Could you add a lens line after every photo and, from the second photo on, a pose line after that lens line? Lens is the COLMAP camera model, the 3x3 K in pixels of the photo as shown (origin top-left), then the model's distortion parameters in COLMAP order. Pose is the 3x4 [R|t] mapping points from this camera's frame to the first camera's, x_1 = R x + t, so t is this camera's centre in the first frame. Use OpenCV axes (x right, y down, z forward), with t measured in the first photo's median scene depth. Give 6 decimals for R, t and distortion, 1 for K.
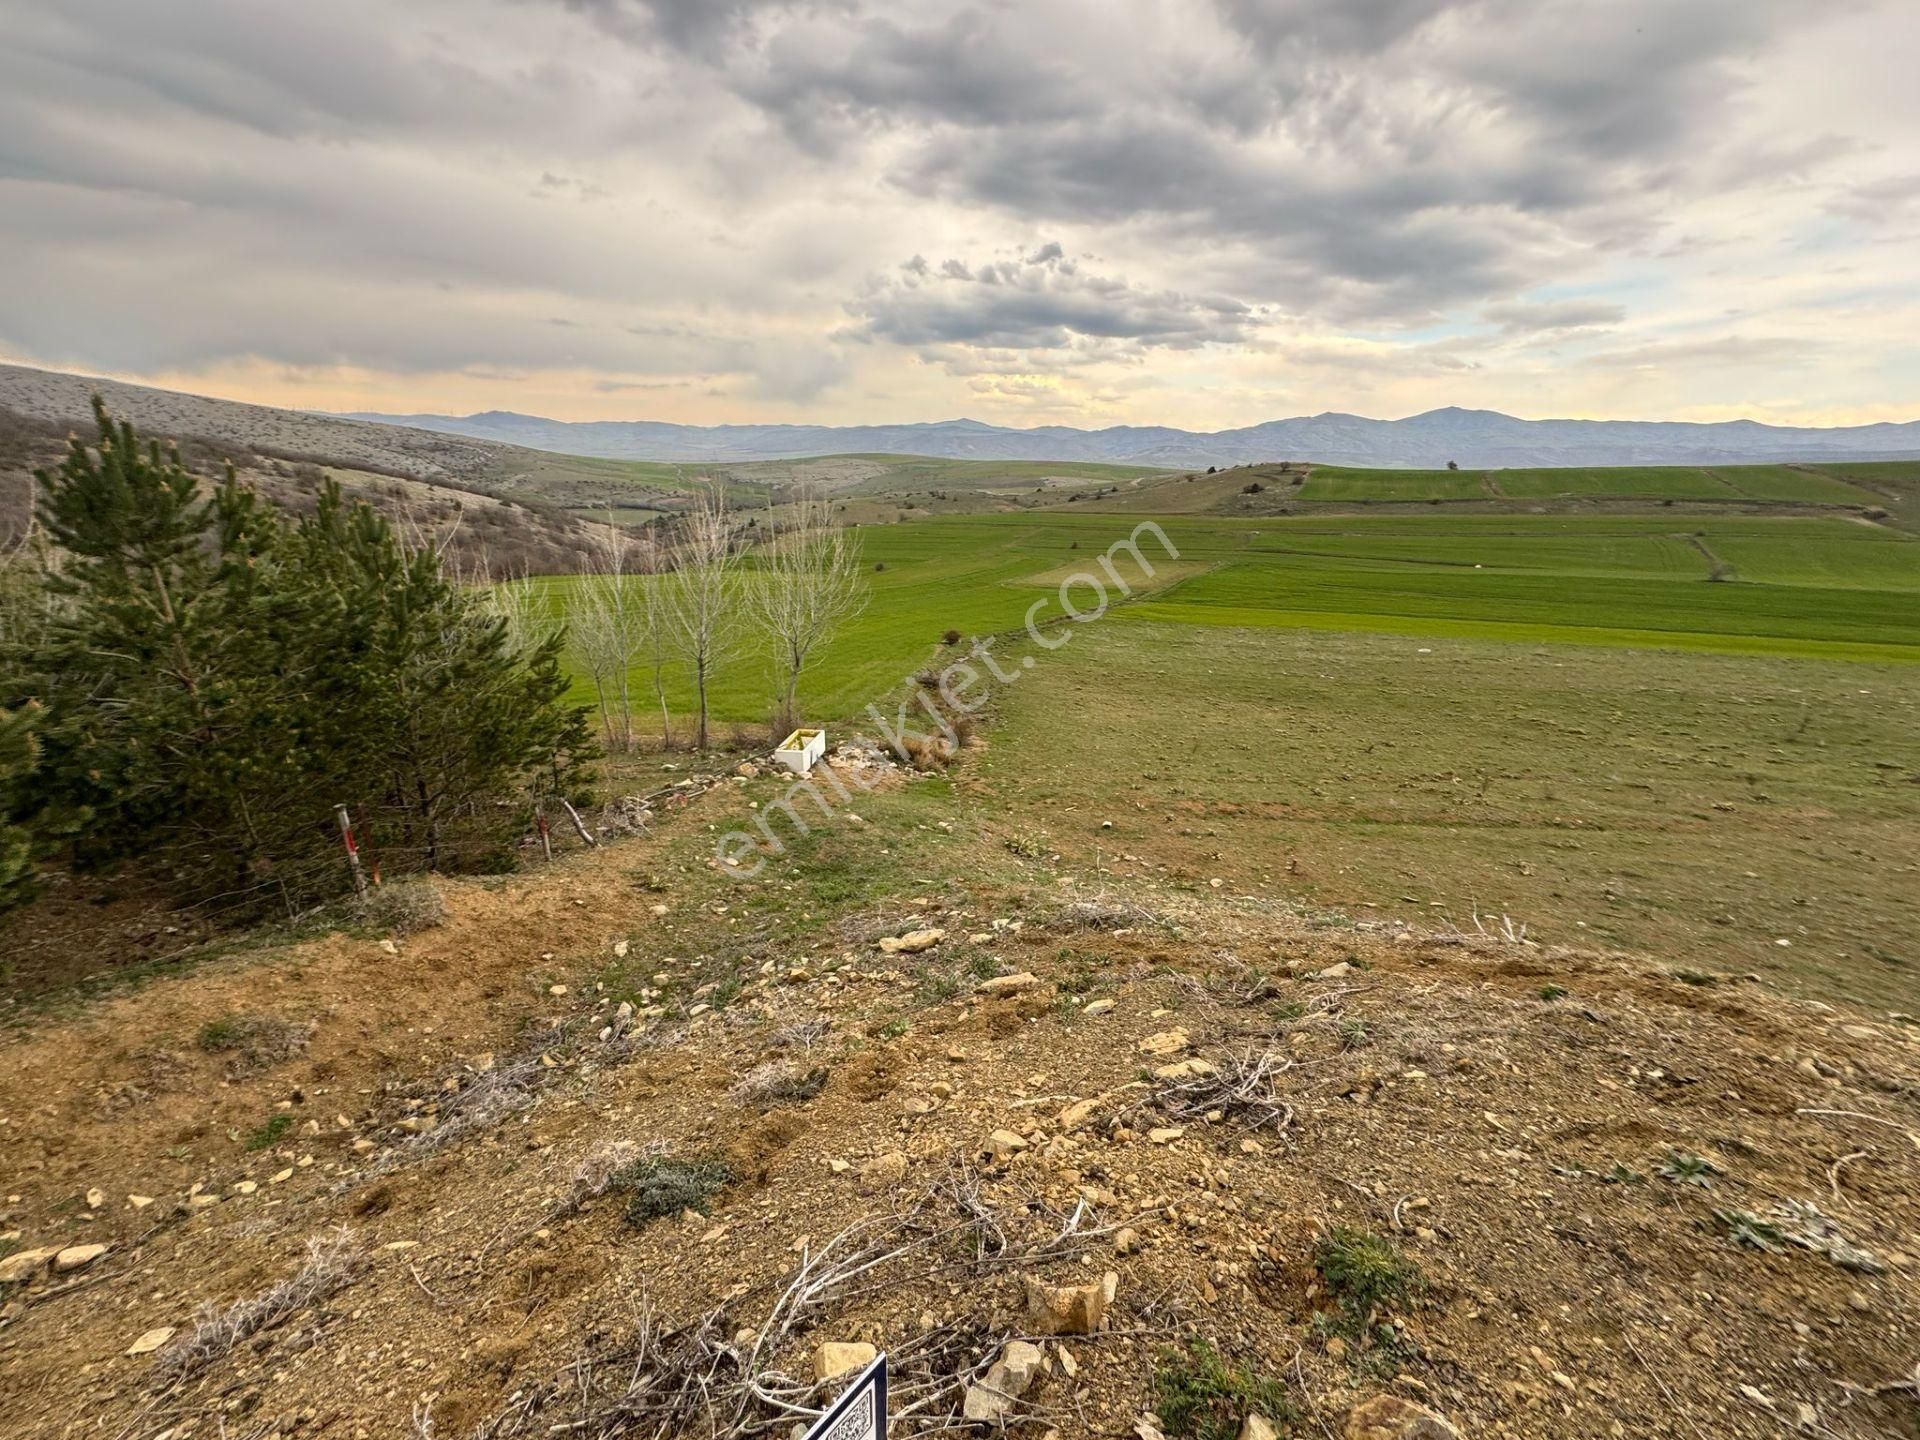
lens RADIAL K [[761.2, 0, 954.3], [0, 761.2, 726.3], [0, 0, 1]] dist [-0.002103, 0.000158]
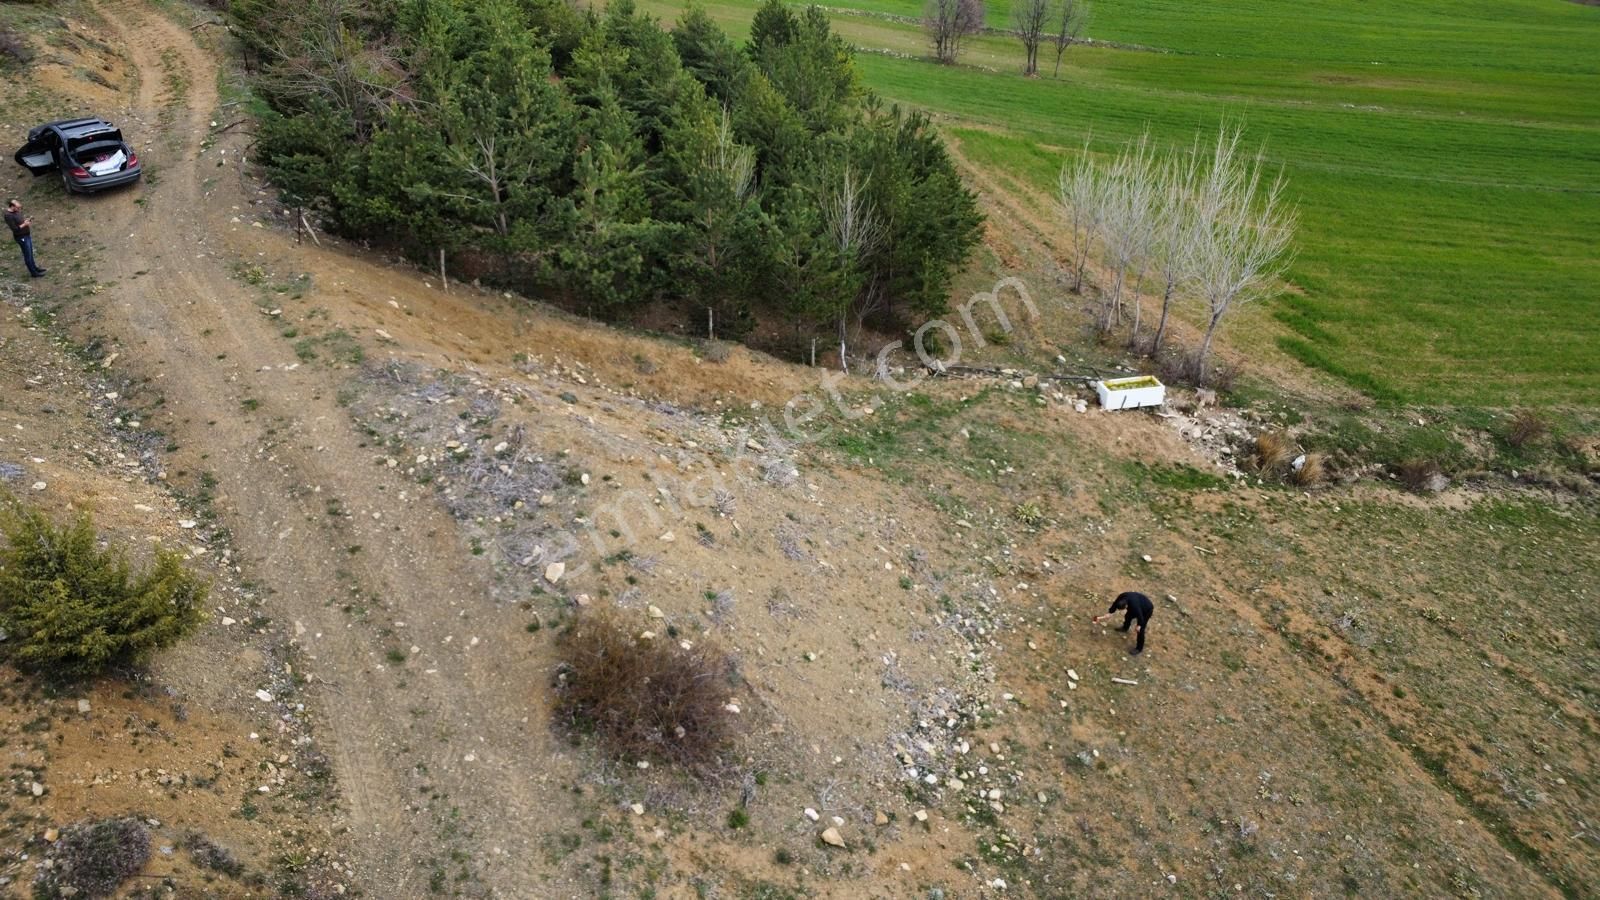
lens RADIAL K [[1182.6, 0, 790.0], [0, 1182.6, 453.2], [0, 0, 1]] dist [-0.025255, -0.016428]
pose [[0.321940, 0.472464, -0.820446, 0.592397], [-0.277114, 0.875656, 0.395519, -0.234721], [0.905297, 0.100024, 0.412835, -0.090980]]
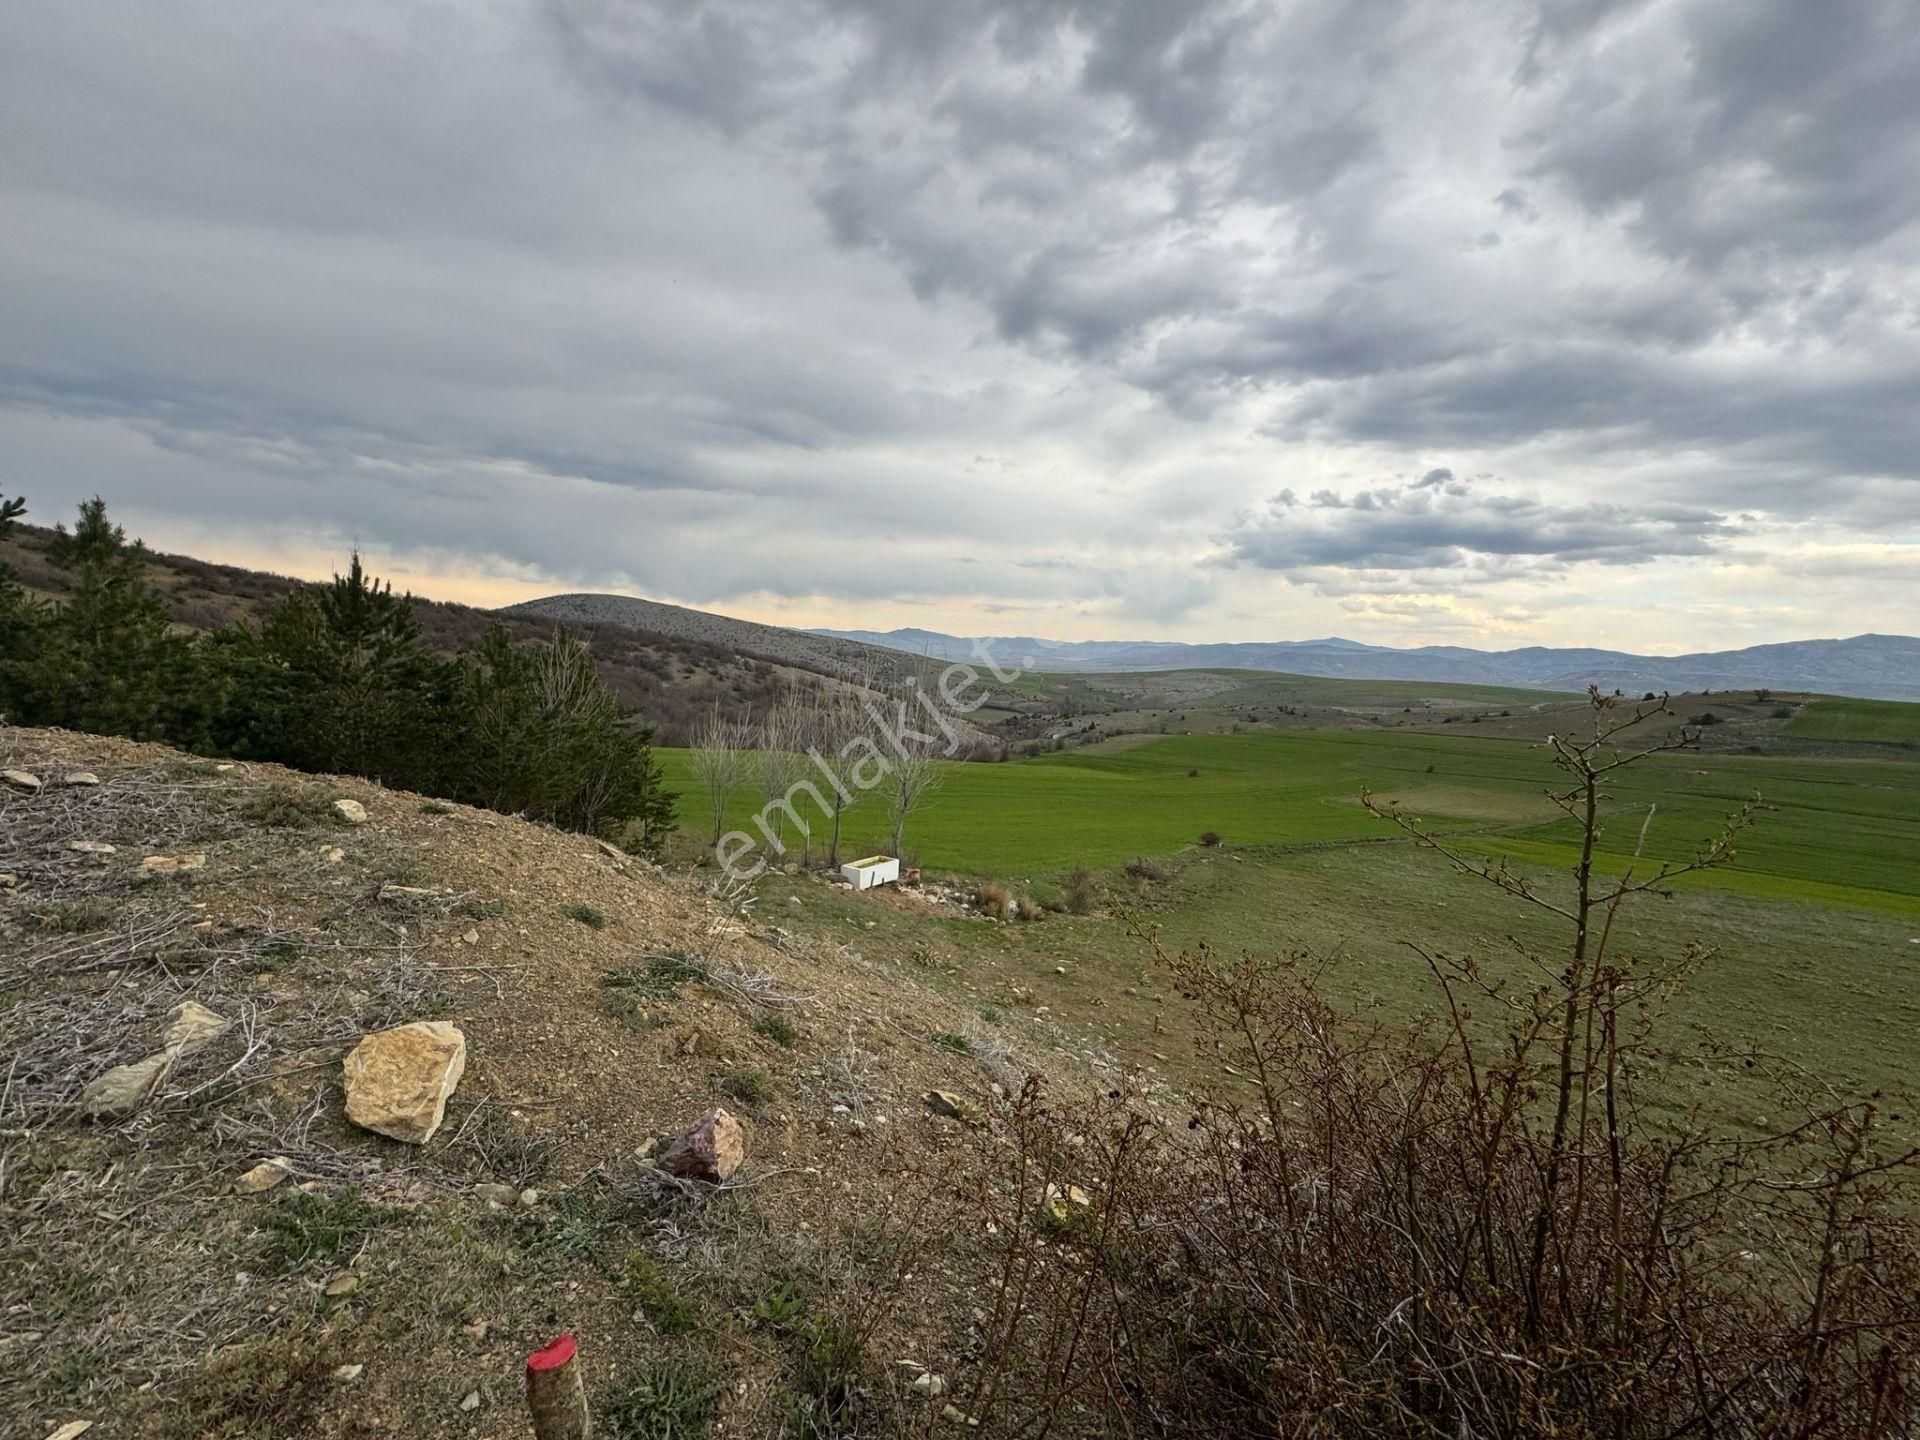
lens RADIAL K [[761.2, 0, 958.9], [0, 761.2, 717.8], [0, 0, 1]] dist [-0.002103, 0.000158]
pose [[0.901281, 0.054363, -0.429811, 0.208541], [-0.170199, 0.956761, -0.235882, 0.030381], [0.398403, 0.285750, 0.871563, -0.001499]]
